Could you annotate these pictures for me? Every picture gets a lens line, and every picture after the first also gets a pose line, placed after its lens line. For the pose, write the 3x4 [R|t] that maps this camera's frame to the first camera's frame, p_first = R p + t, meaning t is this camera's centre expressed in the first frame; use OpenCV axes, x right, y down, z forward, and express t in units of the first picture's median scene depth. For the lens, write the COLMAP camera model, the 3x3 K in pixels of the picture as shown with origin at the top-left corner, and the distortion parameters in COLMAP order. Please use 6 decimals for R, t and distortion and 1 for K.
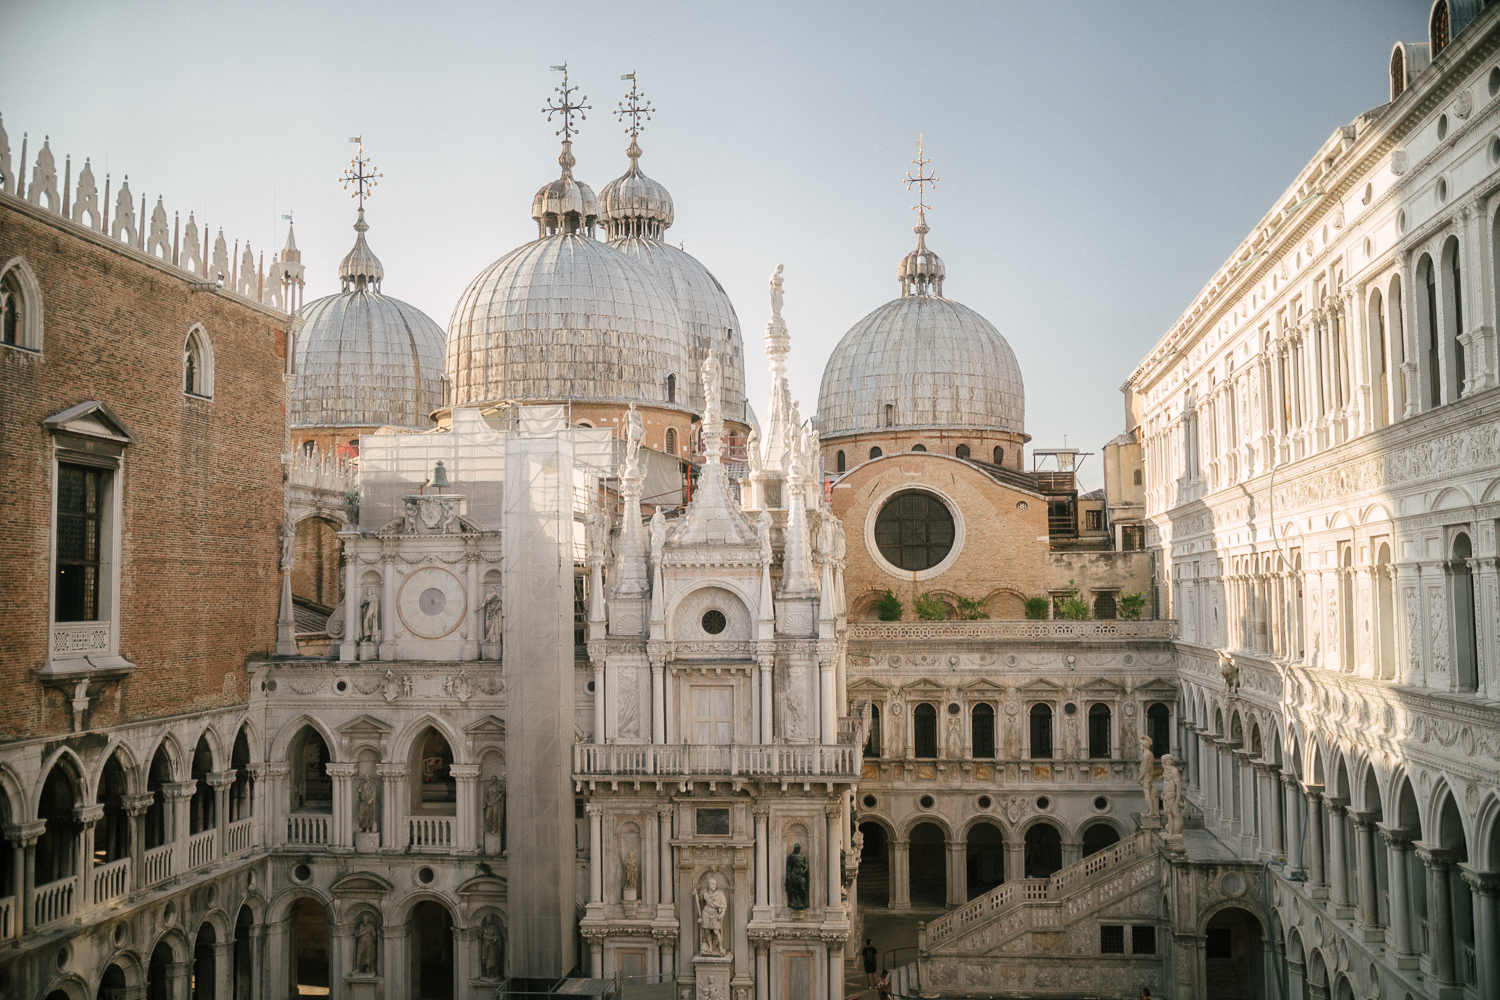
lens RADIAL K [[1446.7, 0, 750.0], [0, 1446.7, 500.0], [0, 0, 1]] dist [-0.055092, 0.018344]
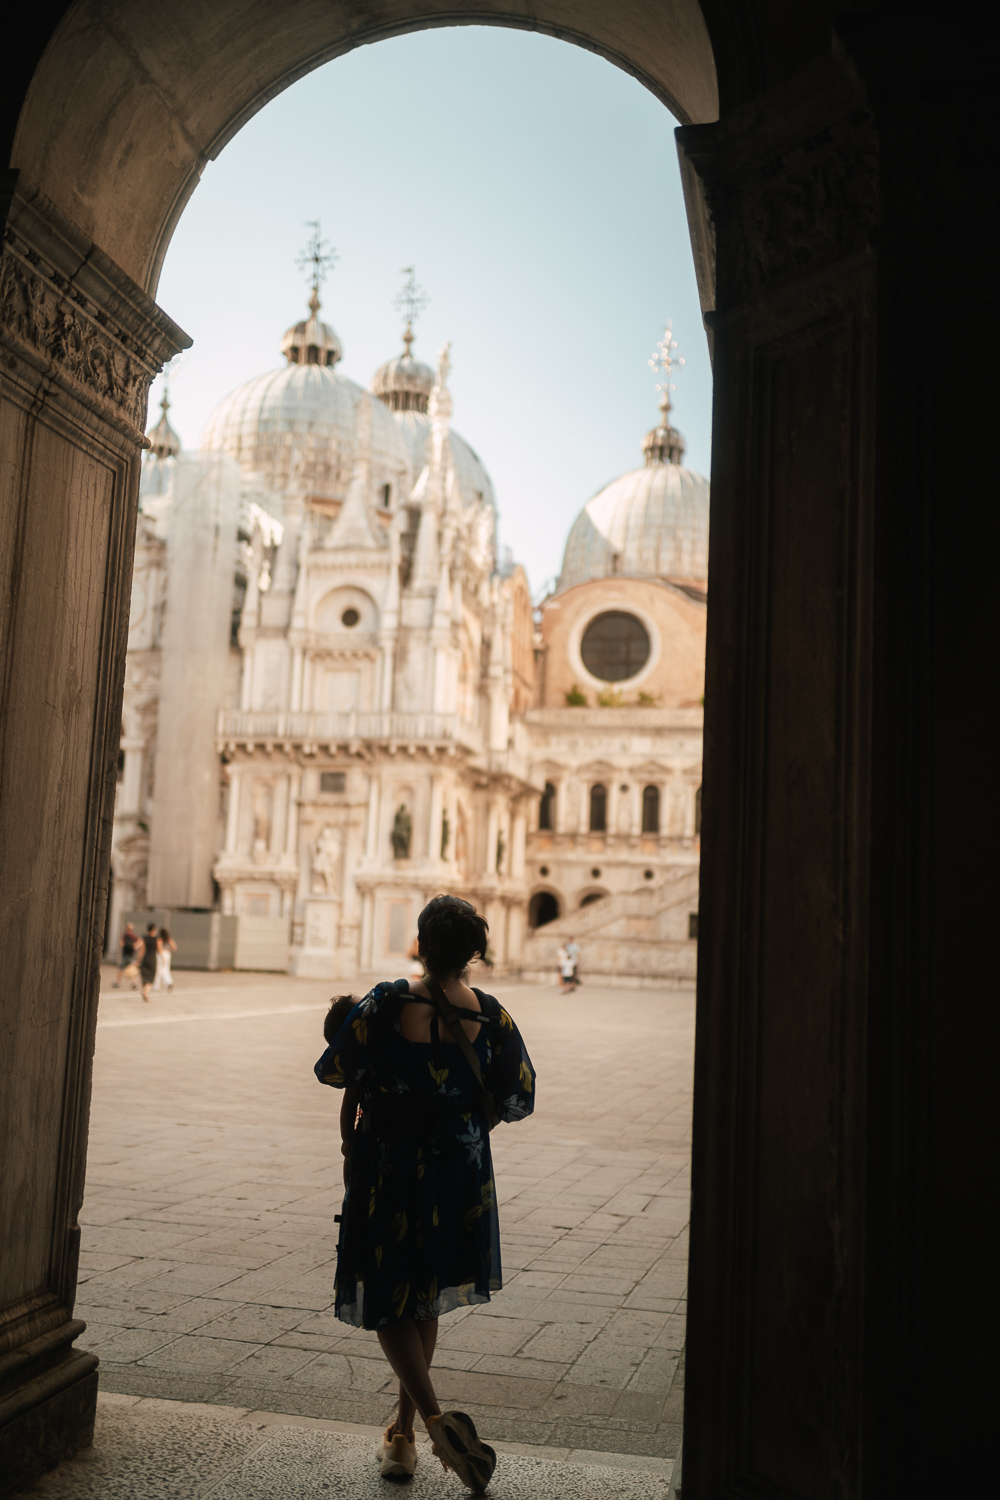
lens RADIAL K [[1446.7, 0, 500.0], [0, 1446.7, 750.0], [0, 0, 1]] dist [-0.055092, 0.018344]
pose [[0.994802, 0.041455, -0.093012, 0.204517], [-0.046292, 0.997652, -0.050471, 0.242152], [0.090702, 0.054514, 0.994385, -0.119840]]
